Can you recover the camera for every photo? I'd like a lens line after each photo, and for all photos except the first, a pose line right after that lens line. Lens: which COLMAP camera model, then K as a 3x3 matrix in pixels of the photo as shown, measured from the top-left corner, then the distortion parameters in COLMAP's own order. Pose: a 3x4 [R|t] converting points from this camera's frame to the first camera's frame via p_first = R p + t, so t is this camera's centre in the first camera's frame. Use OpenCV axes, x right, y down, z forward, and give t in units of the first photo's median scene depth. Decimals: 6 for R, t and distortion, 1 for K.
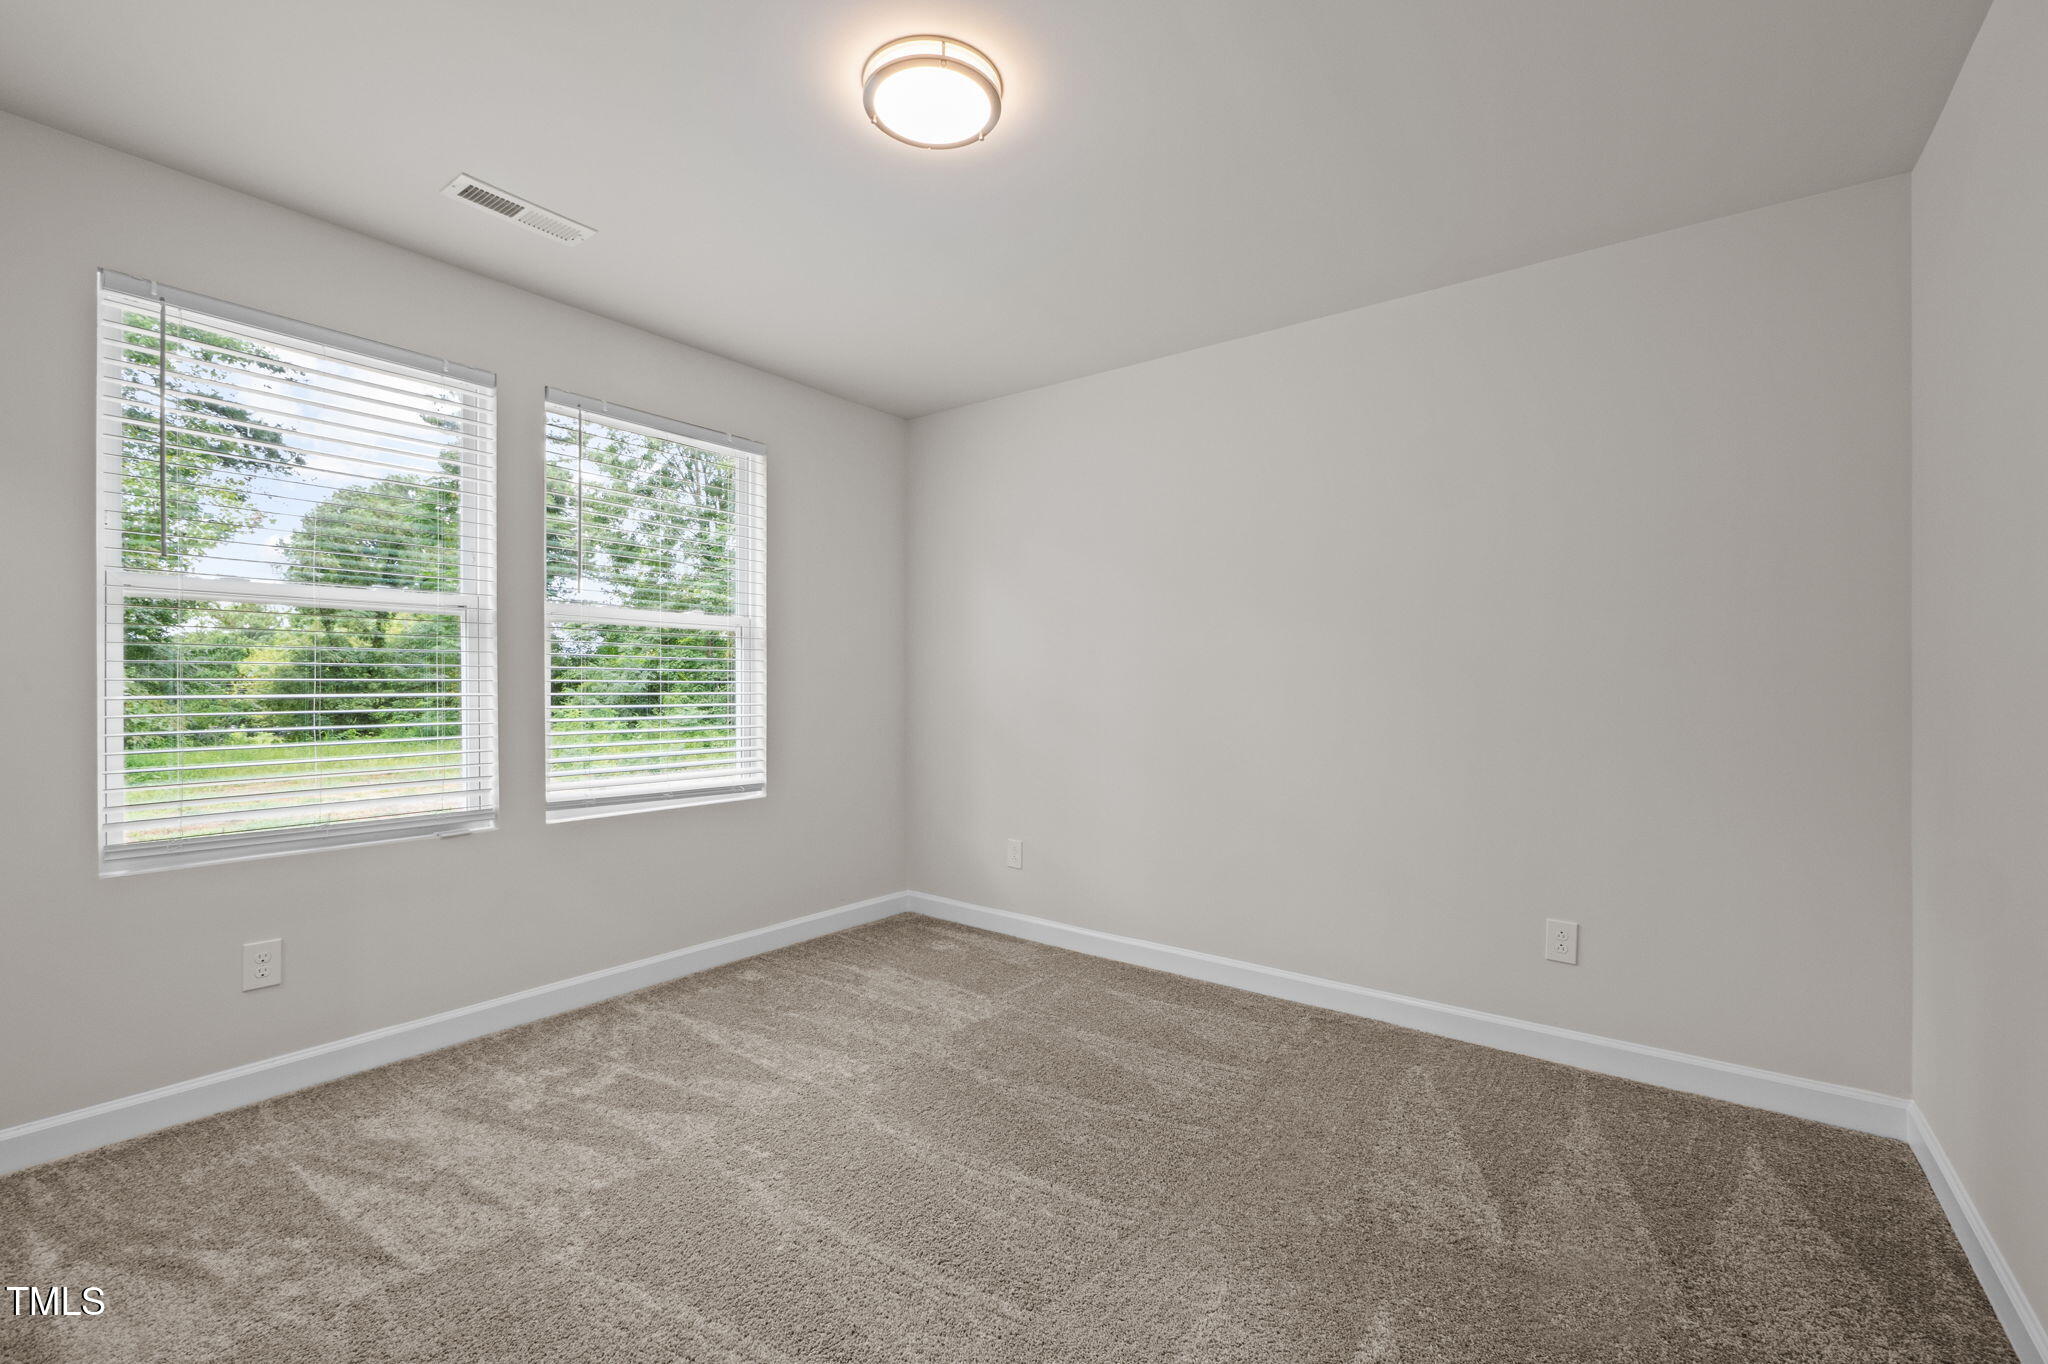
lens RADIAL K [[852.1, 0, 1028.5], [0, 852.1, 679.5], [0, 0, 1]] dist [-0.008822, 0.000372]
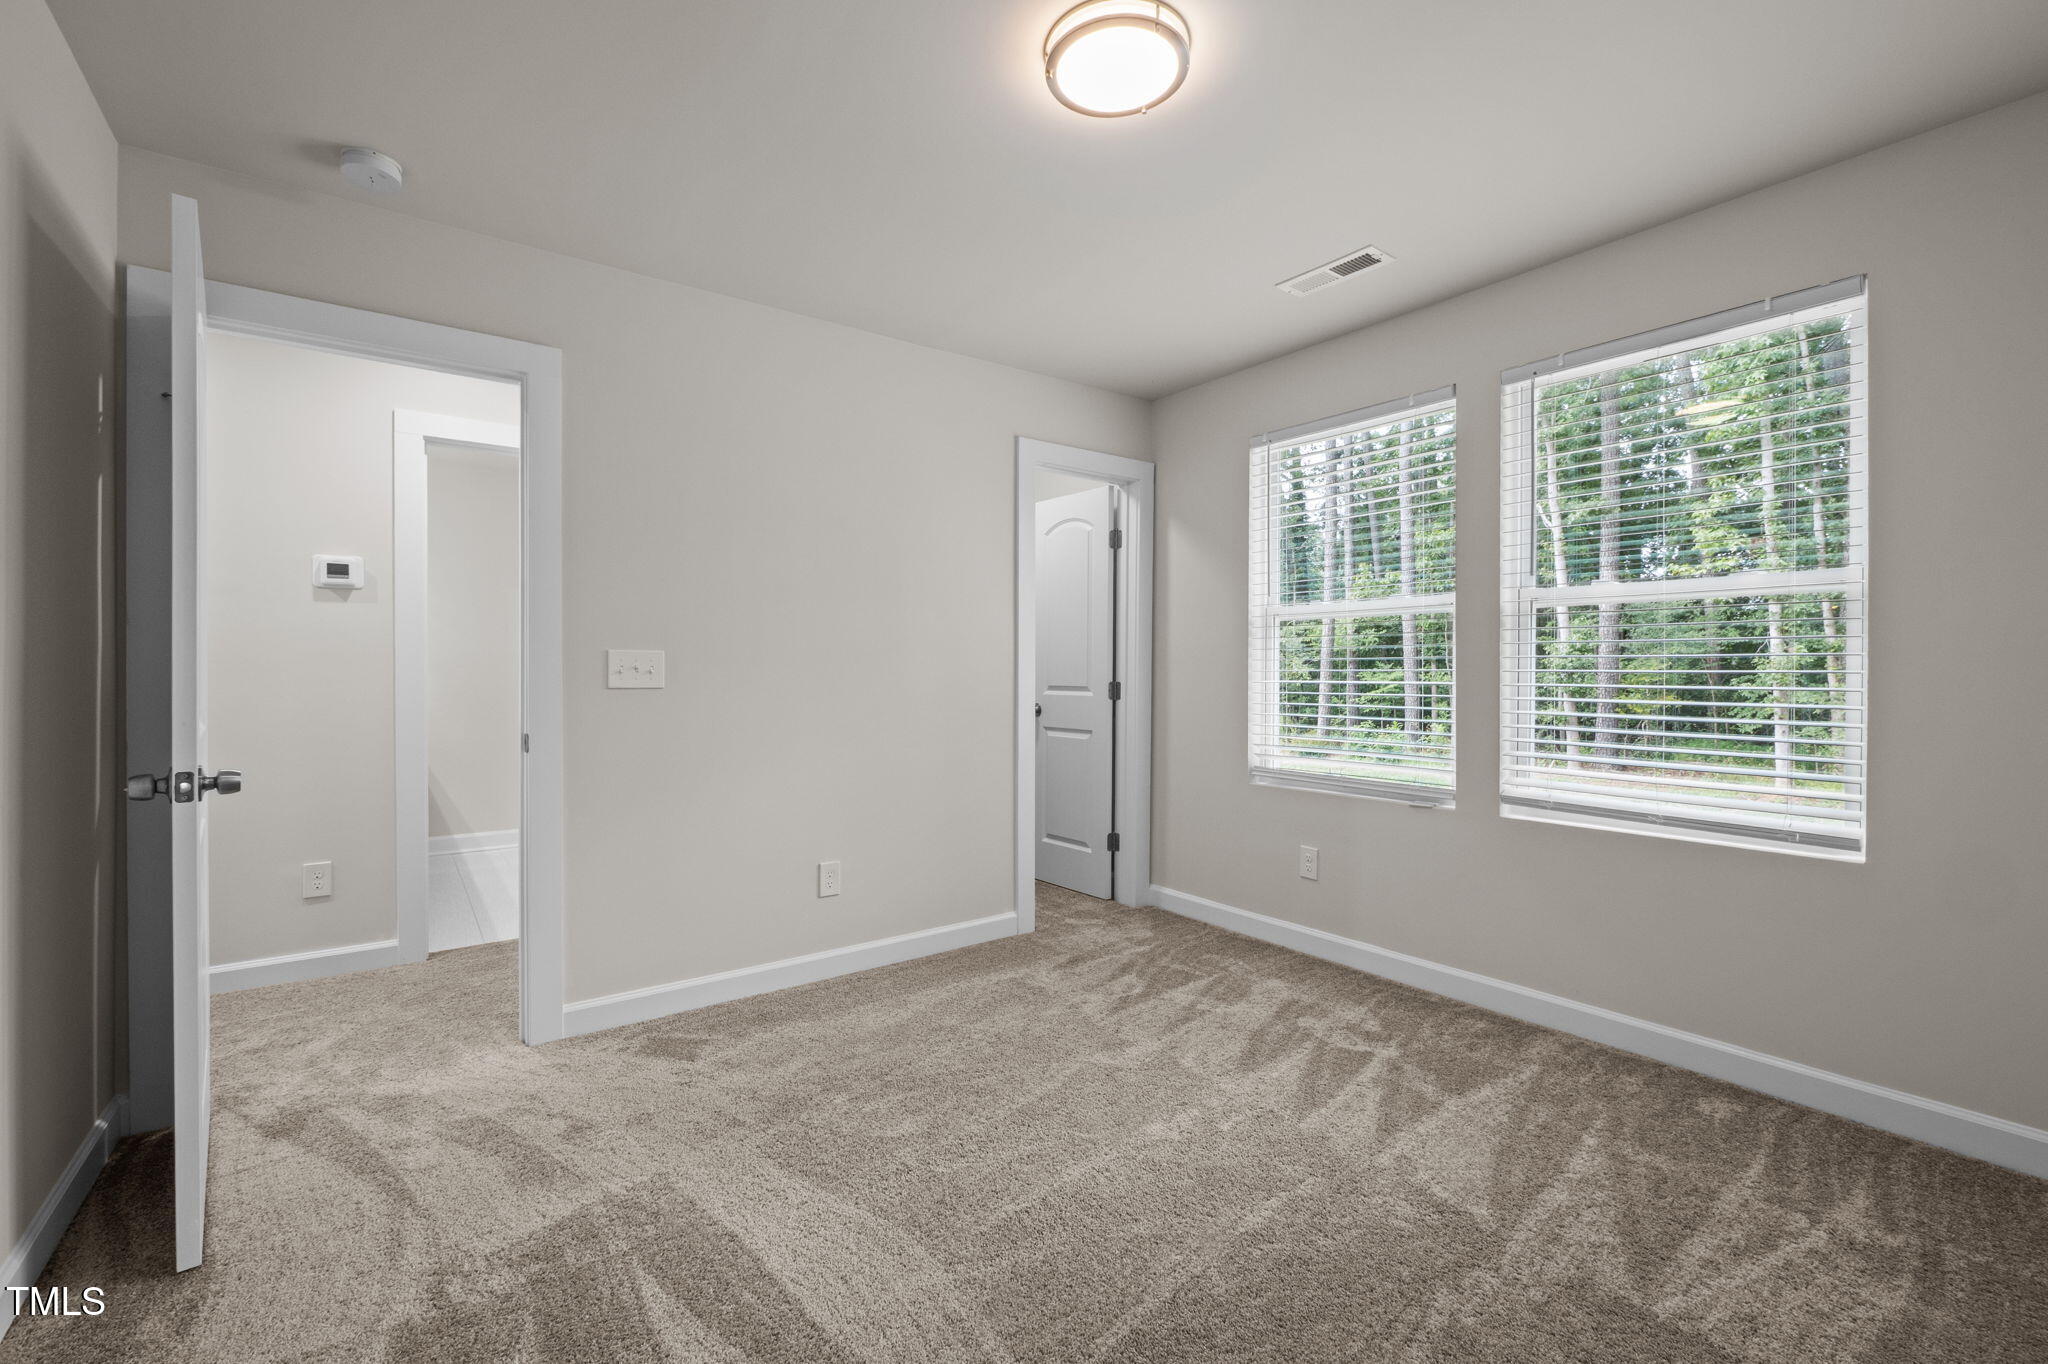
lens RADIAL K [[876.1, 0, 1027.3], [0, 876.1, 669.4], [0, 0, 1]] dist [-0.003534, -0.000359]
pose [[-0.287451, -0.006461, -0.957773, 0.608498], [0.001329, 0.999974, -0.007145, 0.007062], [0.957794, -0.003327, -0.287435, 0.834665]]
